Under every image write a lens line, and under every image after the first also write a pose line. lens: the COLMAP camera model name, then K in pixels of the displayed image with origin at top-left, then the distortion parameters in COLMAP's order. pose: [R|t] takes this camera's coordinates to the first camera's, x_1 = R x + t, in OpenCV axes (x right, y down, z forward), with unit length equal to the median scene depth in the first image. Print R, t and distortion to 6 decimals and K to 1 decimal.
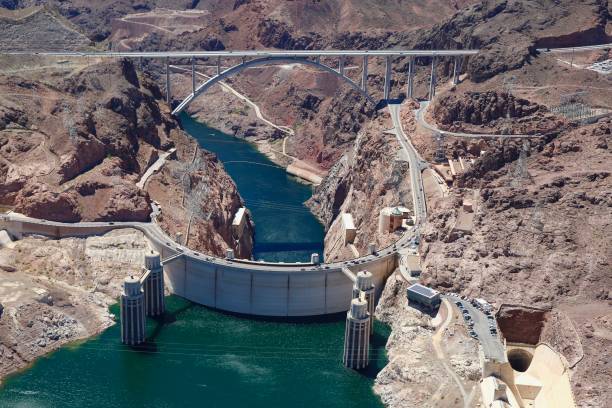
lens RADIAL K [[708.6, 0, 306.0], [0, 708.6, 204.0], [0, 0, 1]] dist [0.109156, 0.008716]
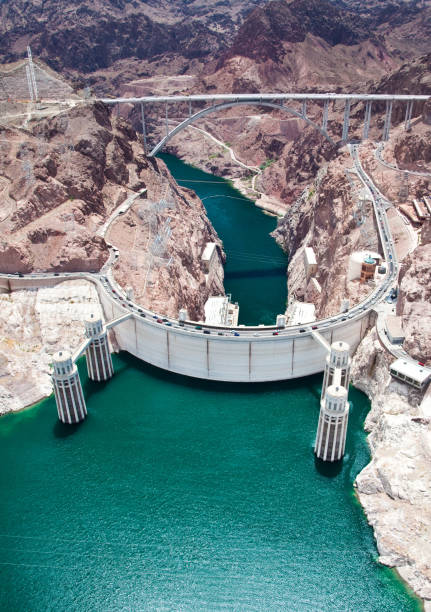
lens RADIAL K [[478.0, 0, 261.6], [0, 478.0, 307.9], [0, 0, 1]] dist [-0.082828, 0.041235]
pose [[0.999751, -0.000208, -0.022322, 0.001906], [0.004181, 0.984007, 0.178081, -0.030066], [0.021928, -0.178130, 0.983763, 0.302352]]
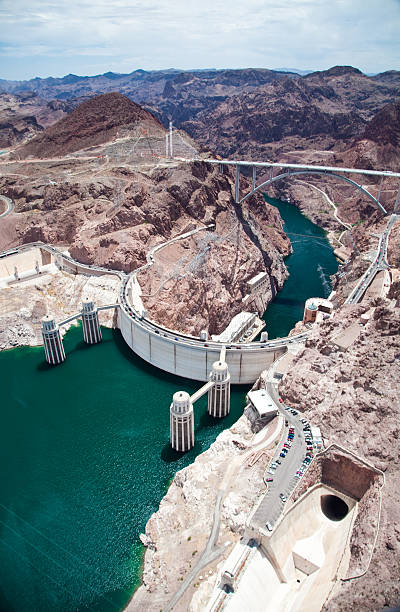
lens RADIAL K [[360.4, 0, 244.4], [0, 360.4, 297.4], [0, 0, 1]] dist [-0.076494, 0.000144]
pose [[0.896060, 0.210504, -0.390851, 0.196948], [-0.166703, 0.975549, 0.143228, -0.050598], [0.411444, -0.063184, 0.909242, 0.367743]]
